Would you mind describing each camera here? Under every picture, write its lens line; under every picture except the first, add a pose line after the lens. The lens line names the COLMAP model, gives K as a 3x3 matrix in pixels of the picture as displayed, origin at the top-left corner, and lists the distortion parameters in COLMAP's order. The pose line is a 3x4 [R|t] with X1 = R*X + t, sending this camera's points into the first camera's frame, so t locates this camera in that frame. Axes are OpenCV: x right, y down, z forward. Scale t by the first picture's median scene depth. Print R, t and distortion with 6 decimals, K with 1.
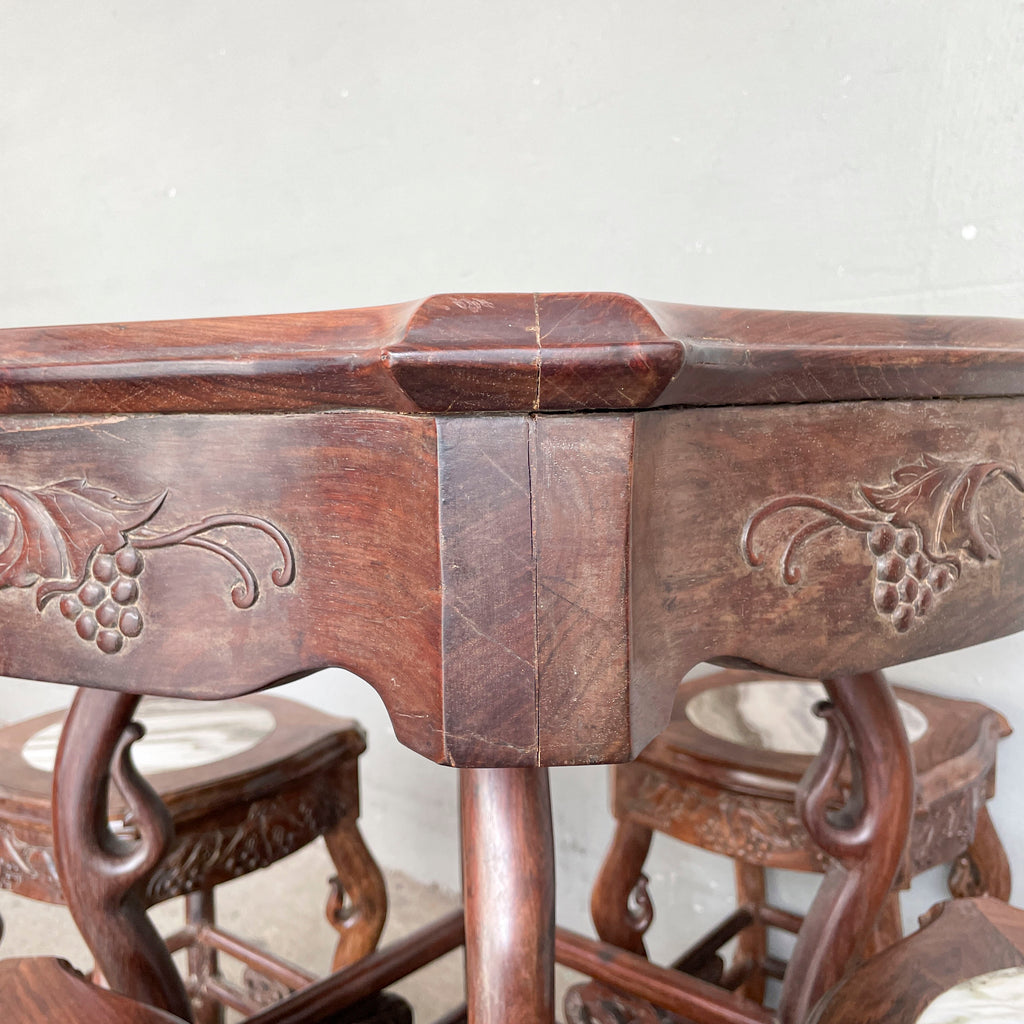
lens RADIAL K [[1035.5, 0, 512.0], [0, 1035.5, 512.0], [0, 0, 1]] dist [0.044976, -0.032026]
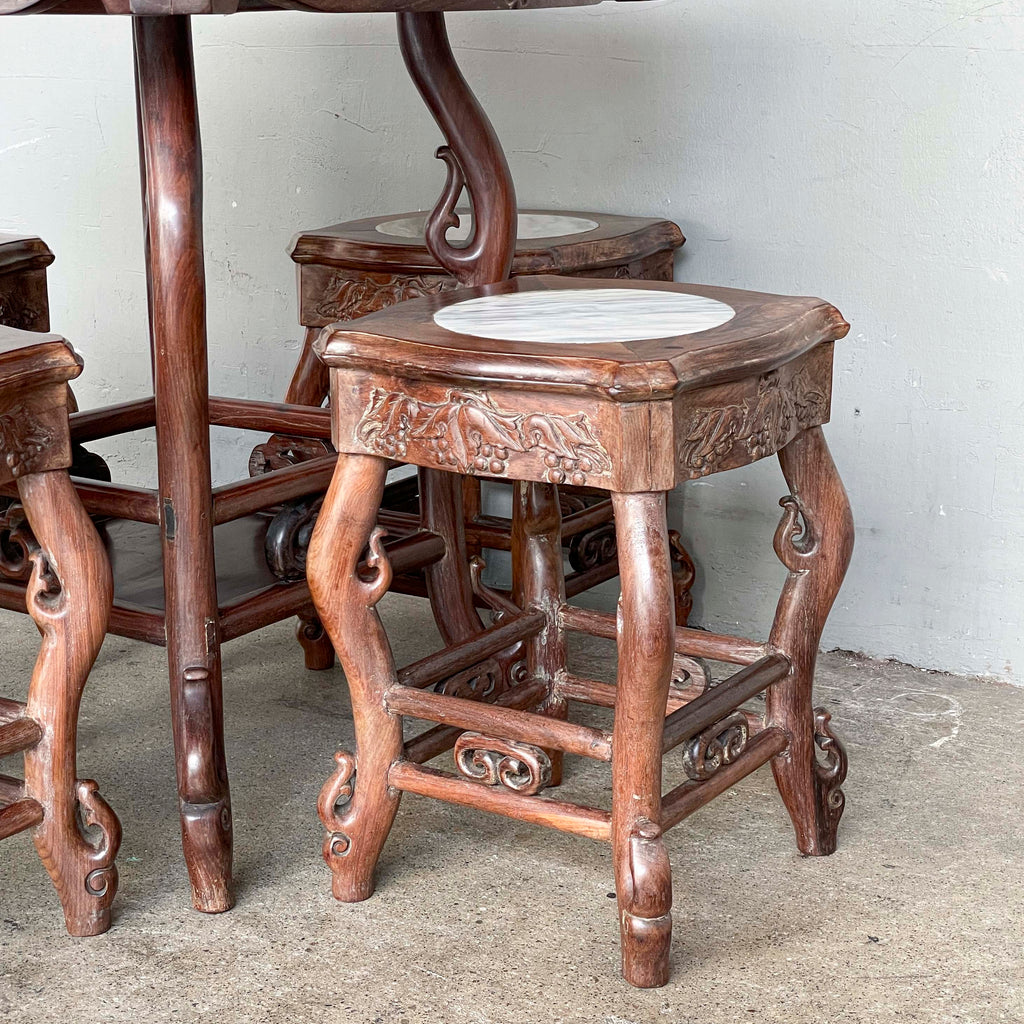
lens RADIAL K [[2085.9, 0, 509.0], [0, 2085.9, 484.3], [0, 0, 1]] dist [0.055019, 0.123695]
pose [[0.993072, -0.019911, 0.115811, 0.157529], [0.006320, 0.993164, 0.116554, 0.561968], [-0.117340, -0.115014, 0.986409, -2.878361]]
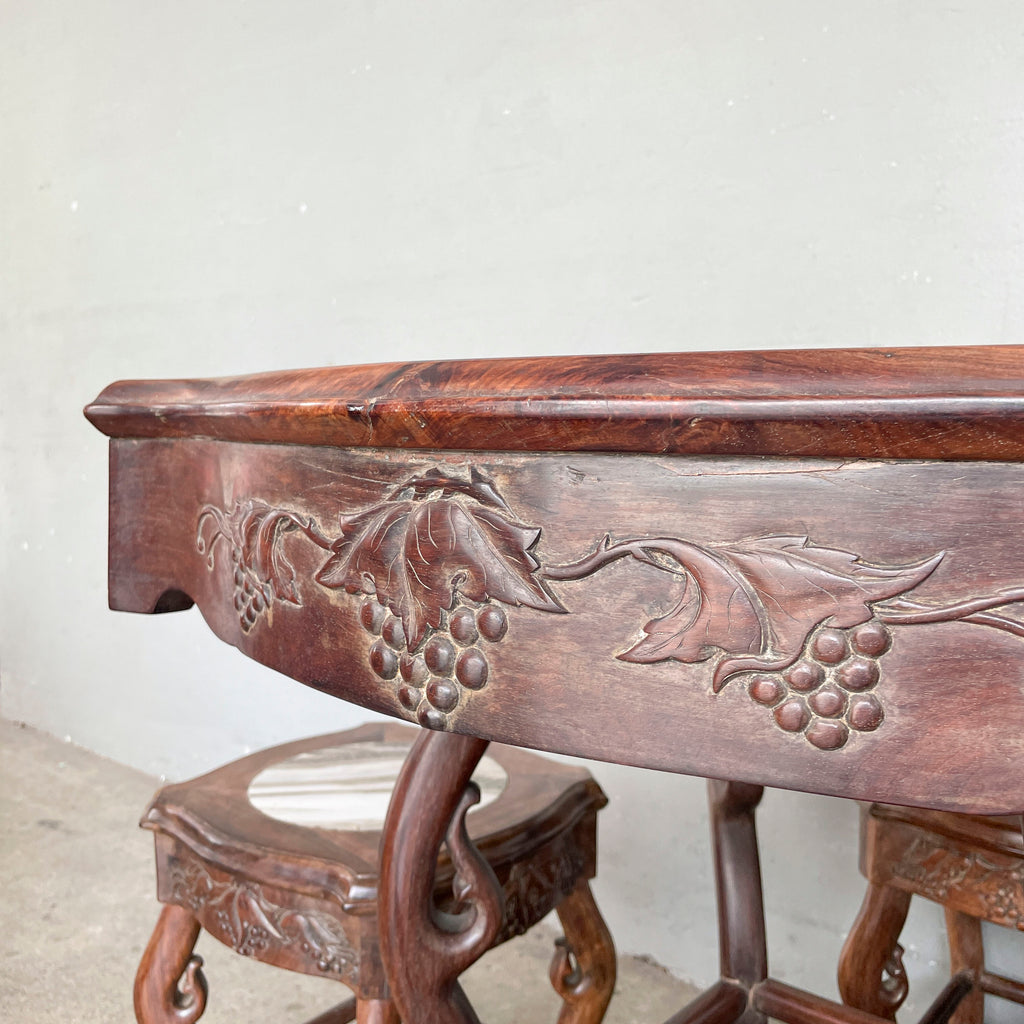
lens RADIAL K [[1012.2, 0, 534.9], [0, 1012.2, 499.5], [0, 0, 1]] dist [0.047382, -0.025656]
pose [[0.999429, 0.022696, 0.025029, -0.620552], [-0.021707, 0.998999, -0.039114, -0.023444], [-0.025891, 0.038548, 0.998921, 0.192578]]
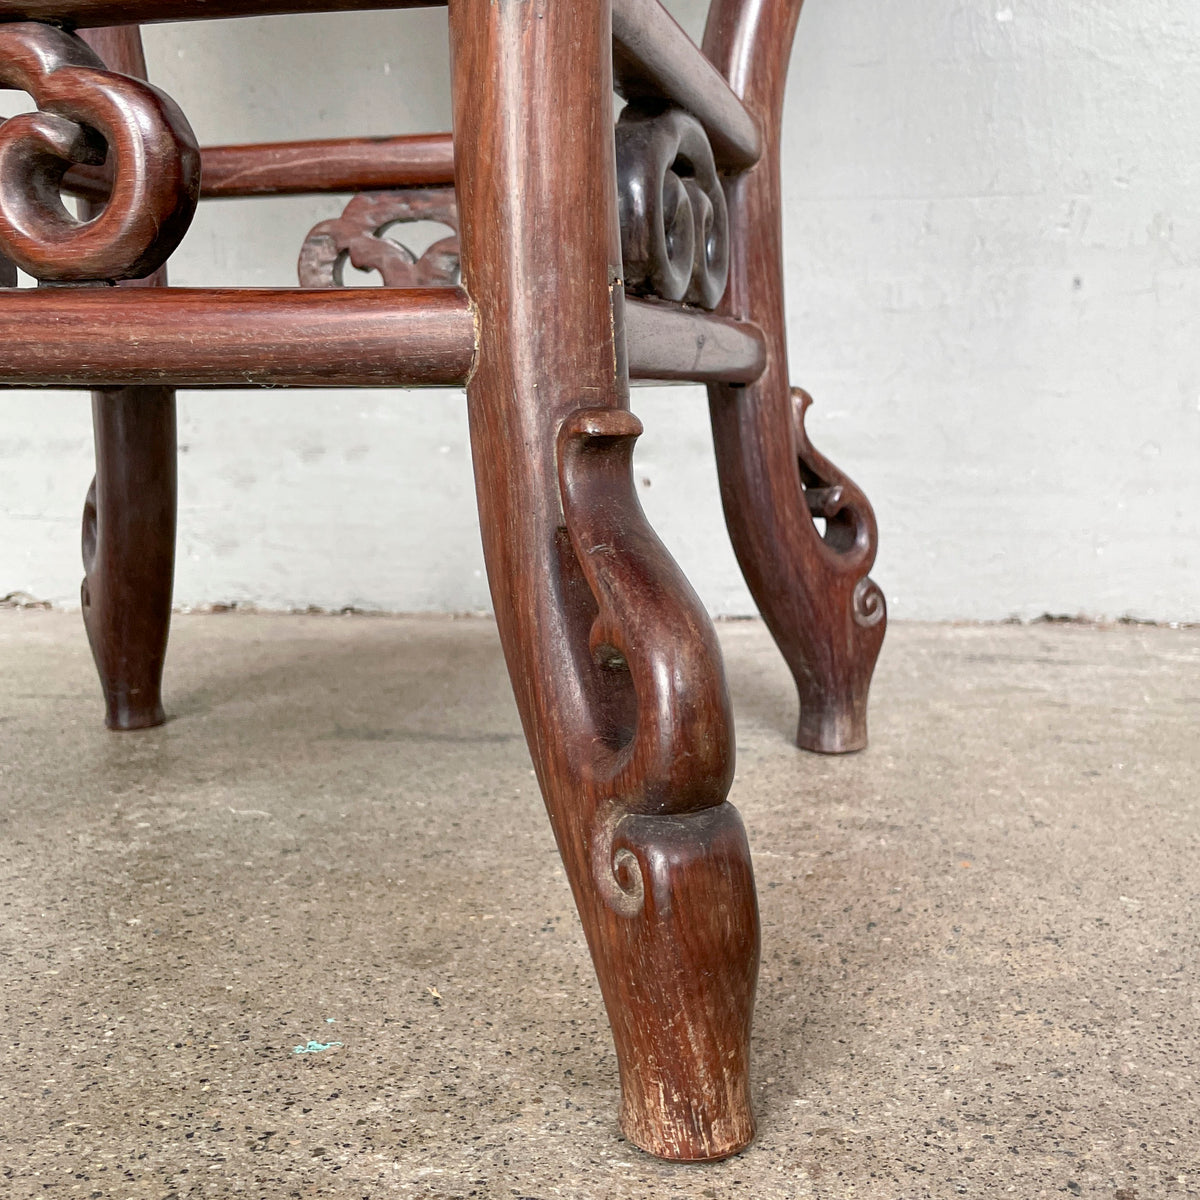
lens RADIAL K [[1407.6, 0, 654.6], [0, 1407.6, 615.1], [0, 0, 1]] dist [0.122794, -0.244892]
pose [[0.867142, -0.062323, 0.494146, -0.434854], [0.045750, 0.997913, 0.045576, 1.521133], [-0.495955, -0.016914, 0.868184, 0.509370]]
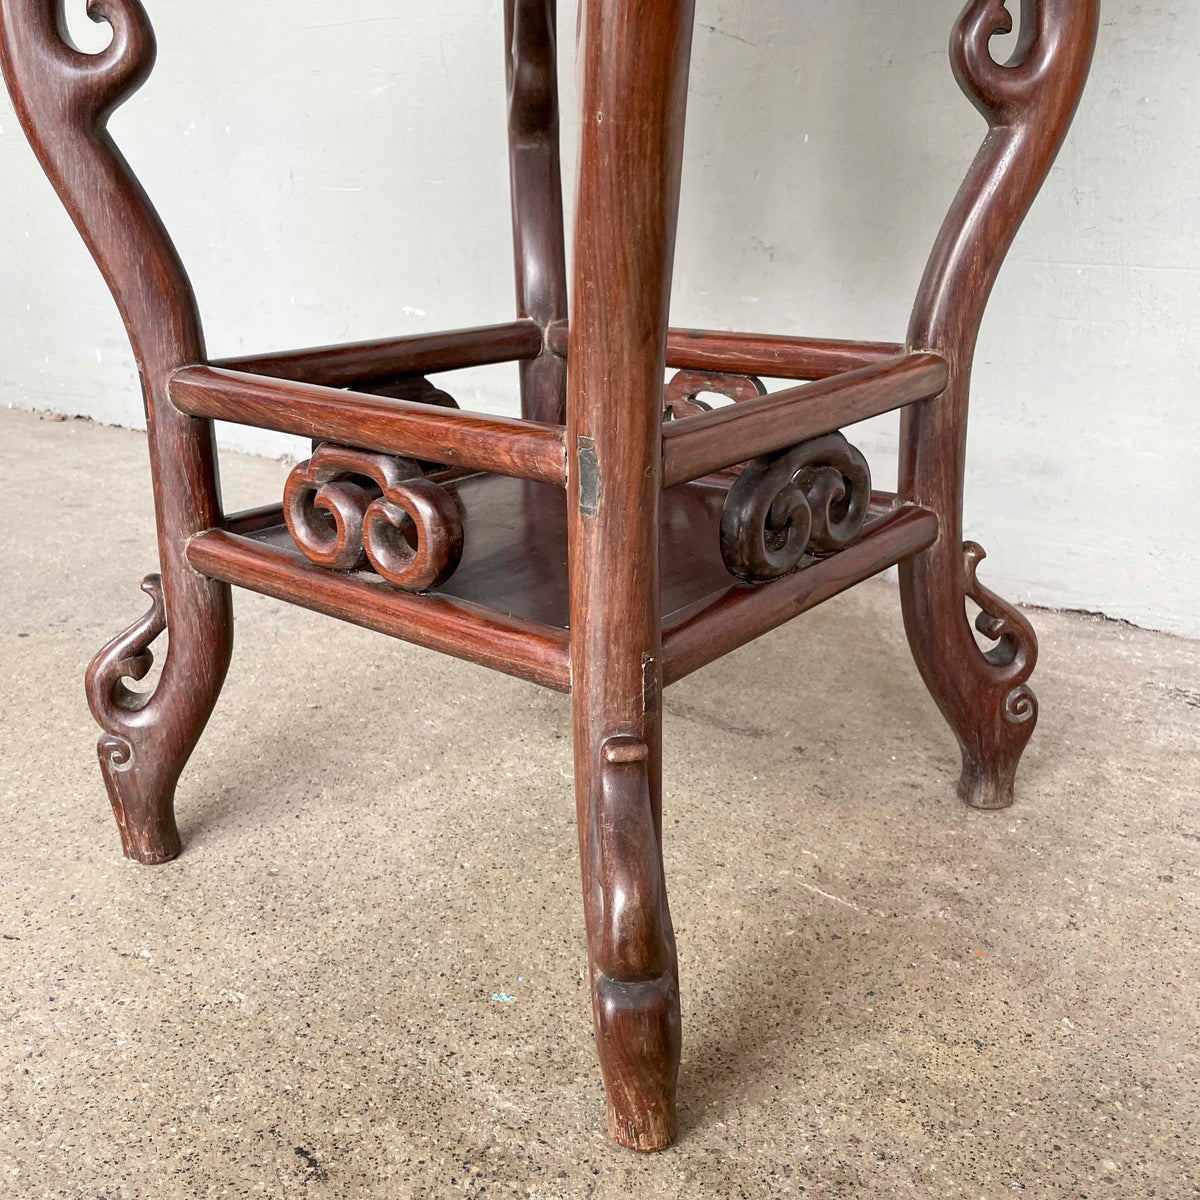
lens RADIAL K [[1213.5, 0, 600.0], [0, 1213.5, 600.0], [0, 0, 1]] dist [0.044976, -0.032026]
pose [[0.998295, -0.003840, 0.058236, -0.100864], [-0.009138, 0.975245, 0.220939, 0.955977], [-0.057643, -0.221095, 0.973547, 0.016160]]
